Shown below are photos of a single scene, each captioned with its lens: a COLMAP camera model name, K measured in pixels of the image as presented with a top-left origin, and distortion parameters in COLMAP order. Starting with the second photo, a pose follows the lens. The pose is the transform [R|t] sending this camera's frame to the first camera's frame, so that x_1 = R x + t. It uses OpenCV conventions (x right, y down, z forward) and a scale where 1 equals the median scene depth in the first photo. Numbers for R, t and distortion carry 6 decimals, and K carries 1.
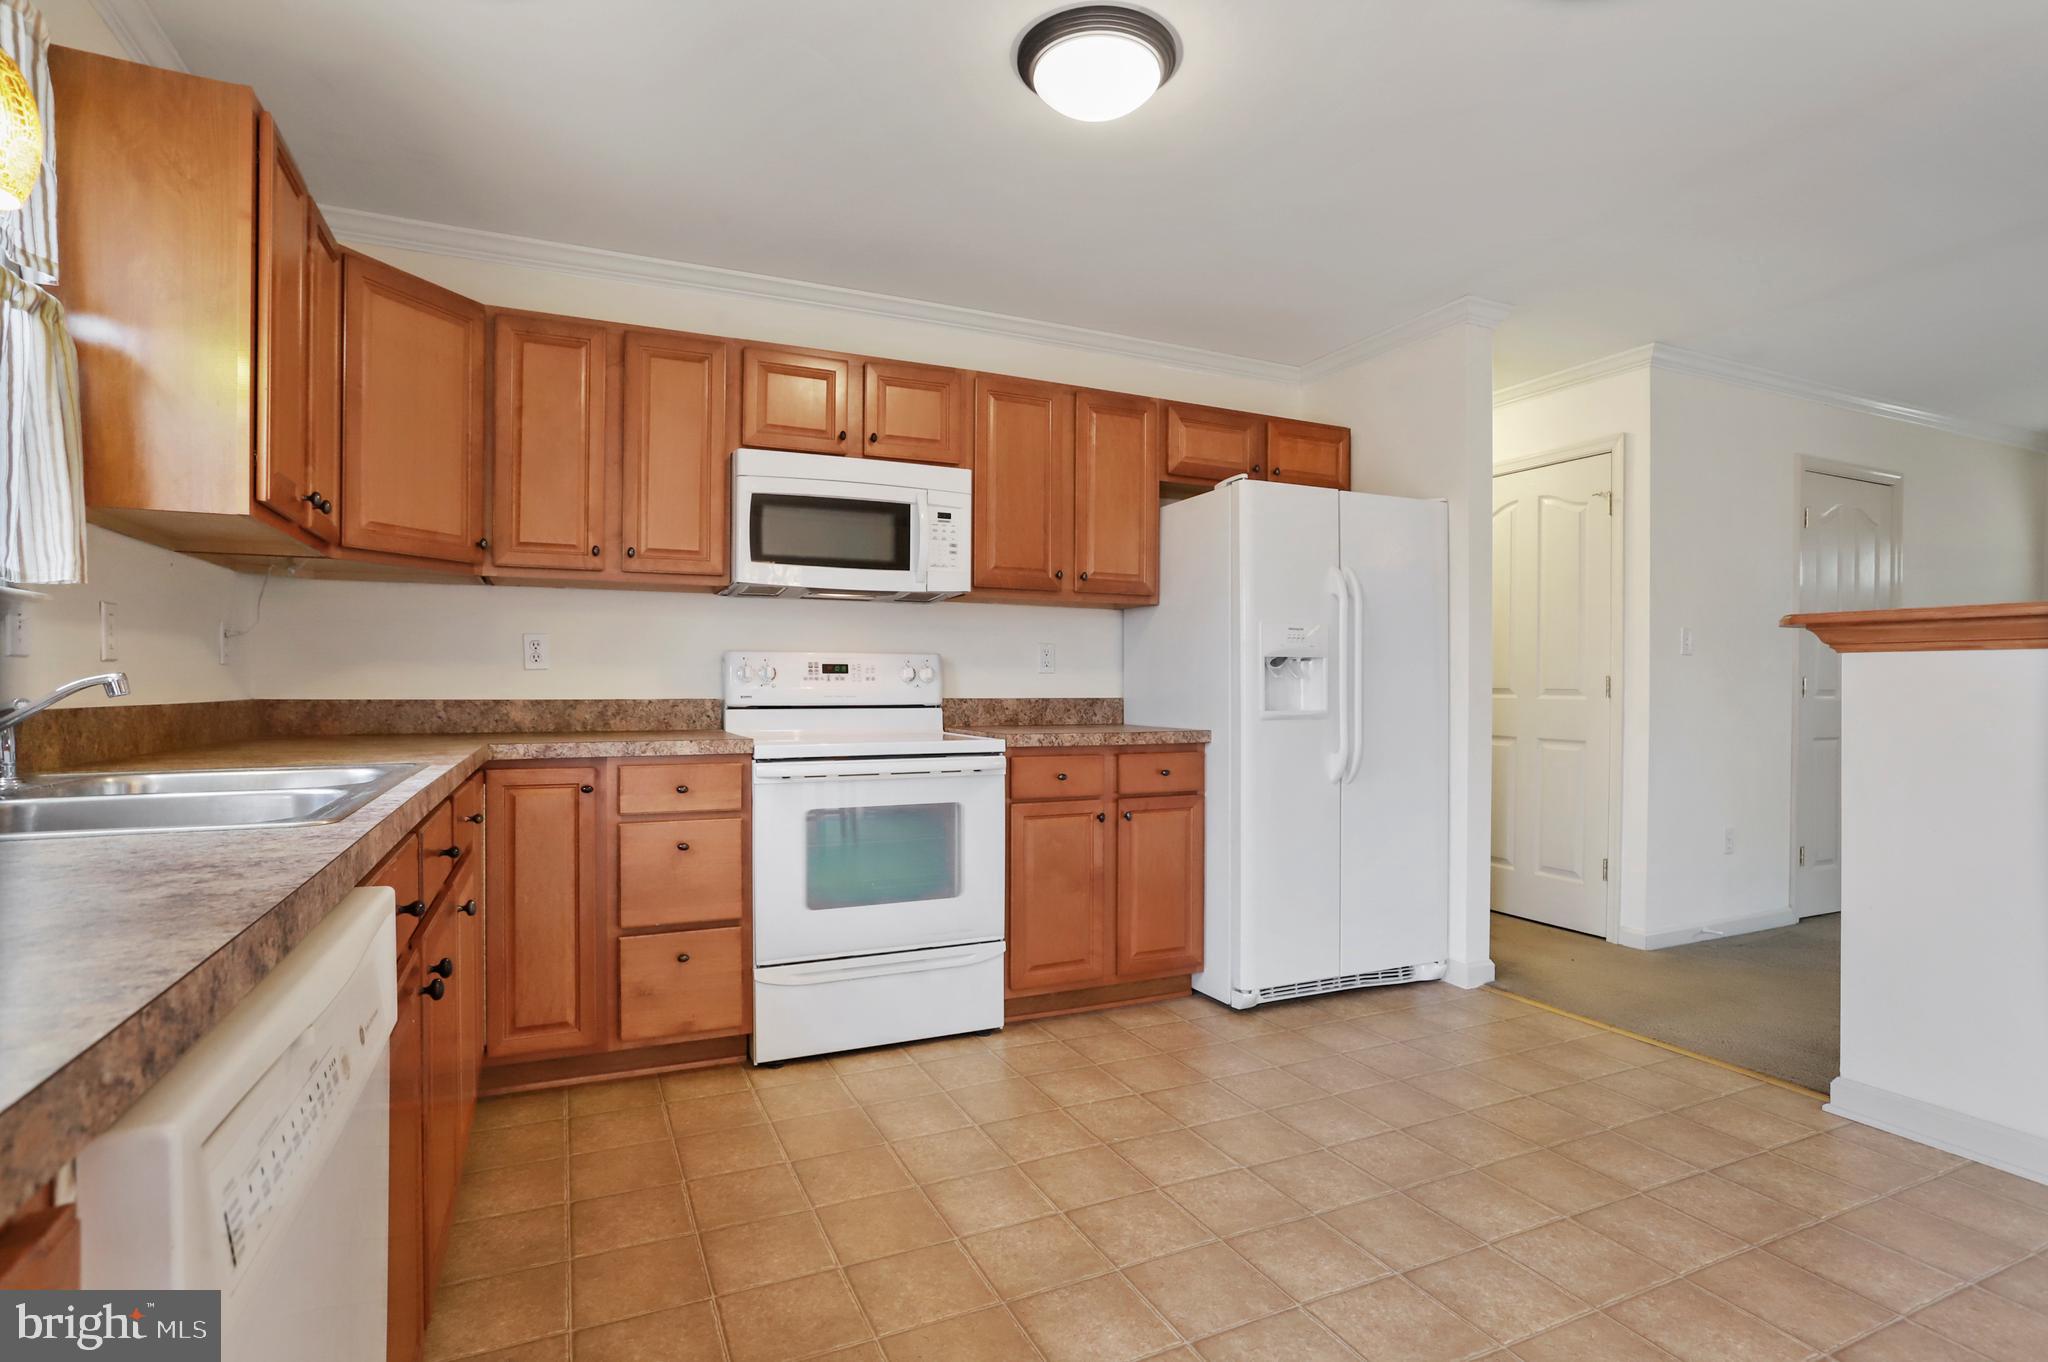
lens RADIAL K [[1028.1, 0, 1025.2], [0, 1028.1, 684.5], [0, 0, 1]] dist [-0.012756, 0.009586]
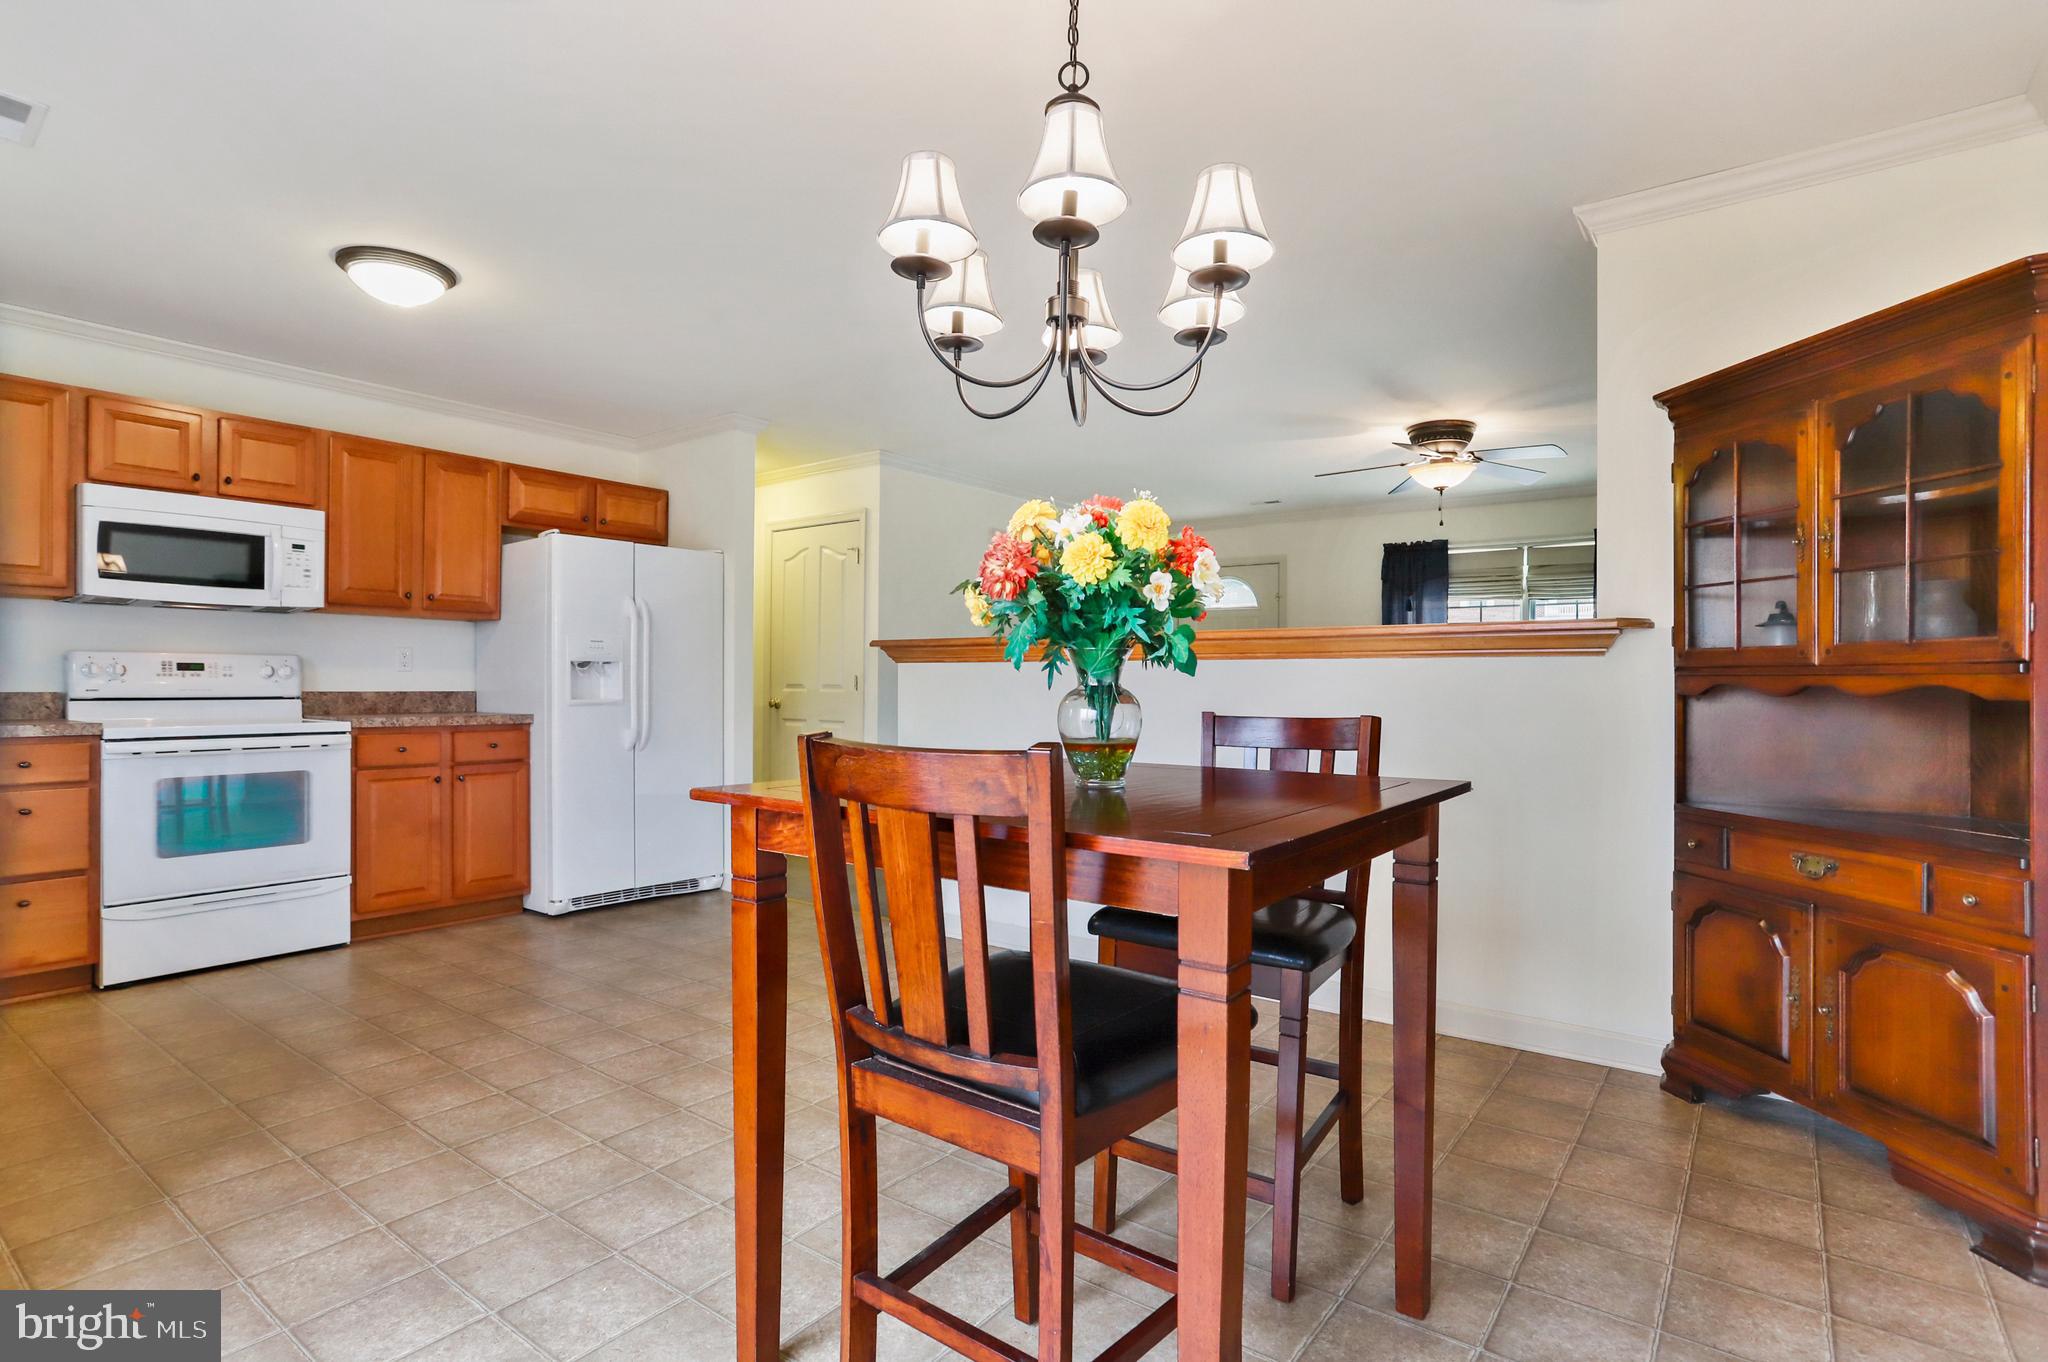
lens RADIAL K [[1028.1, 0, 1024.7], [0, 1028.1, 680.8], [0, 0, 1]] dist [-0.012756, 0.009586]
pose [[0.885502, 0.001701, 0.464632, 0.128157], [-0.002657, 0.999995, 0.001403, -0.003417], [-0.464628, -0.002477, 0.885503, -0.529346]]
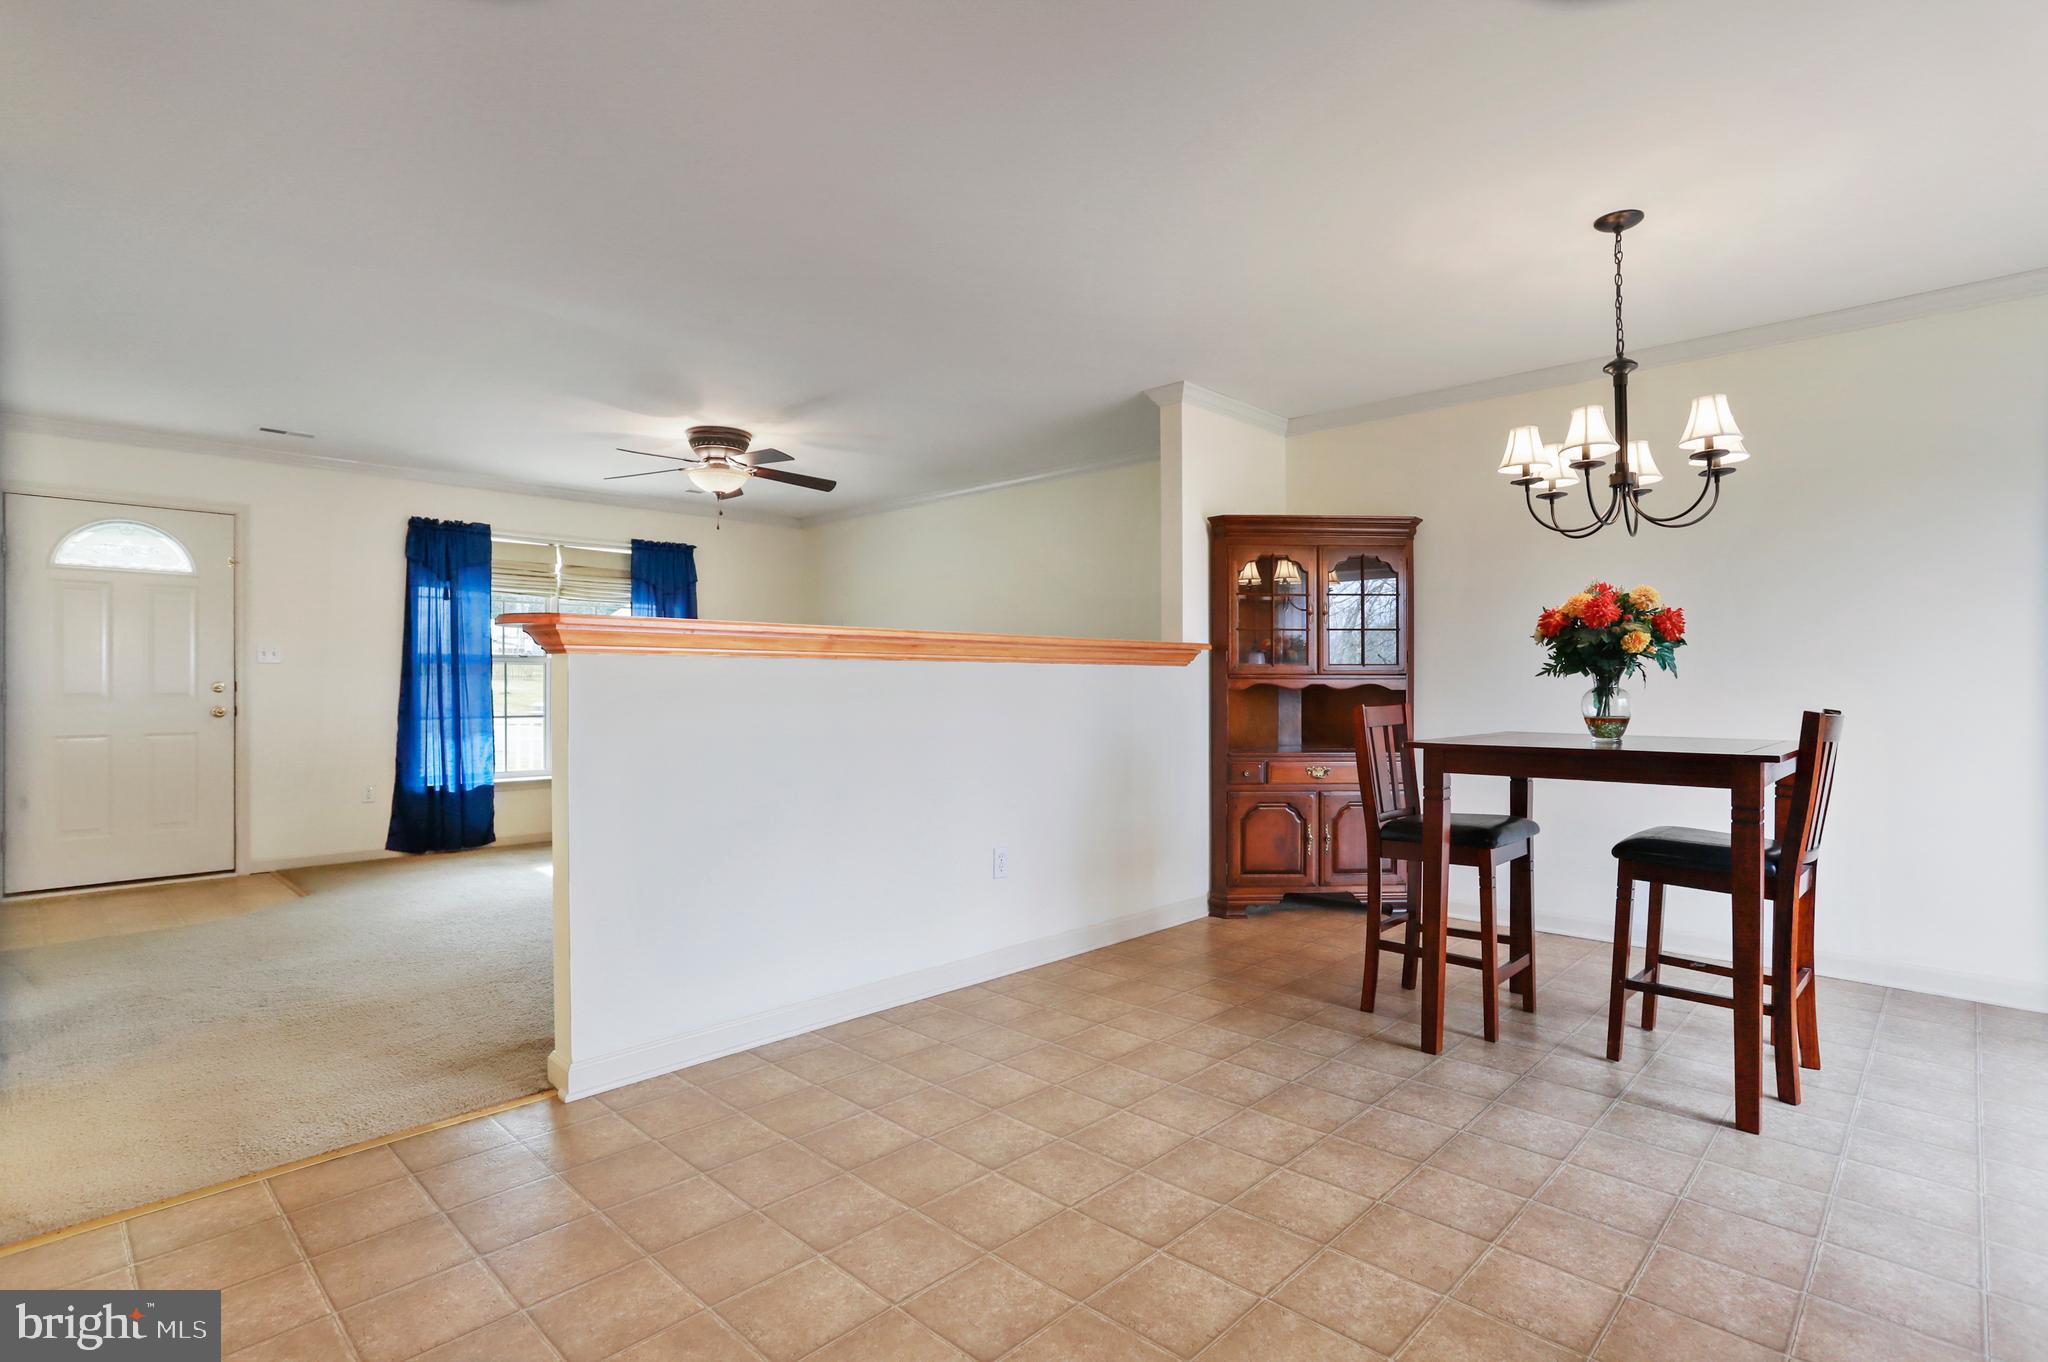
lens RADIAL K [[1028.1, 0, 1061.1], [0, 1028.1, 668.6], [0, 0, 1]] dist [-0.012756, 0.009586]
pose [[-0.369299, 0.015037, 0.929189, -0.265002], [0.003218, 0.999884, -0.014902, 0.001731], [-0.929305, -0.002513, -0.369305, 0.708214]]
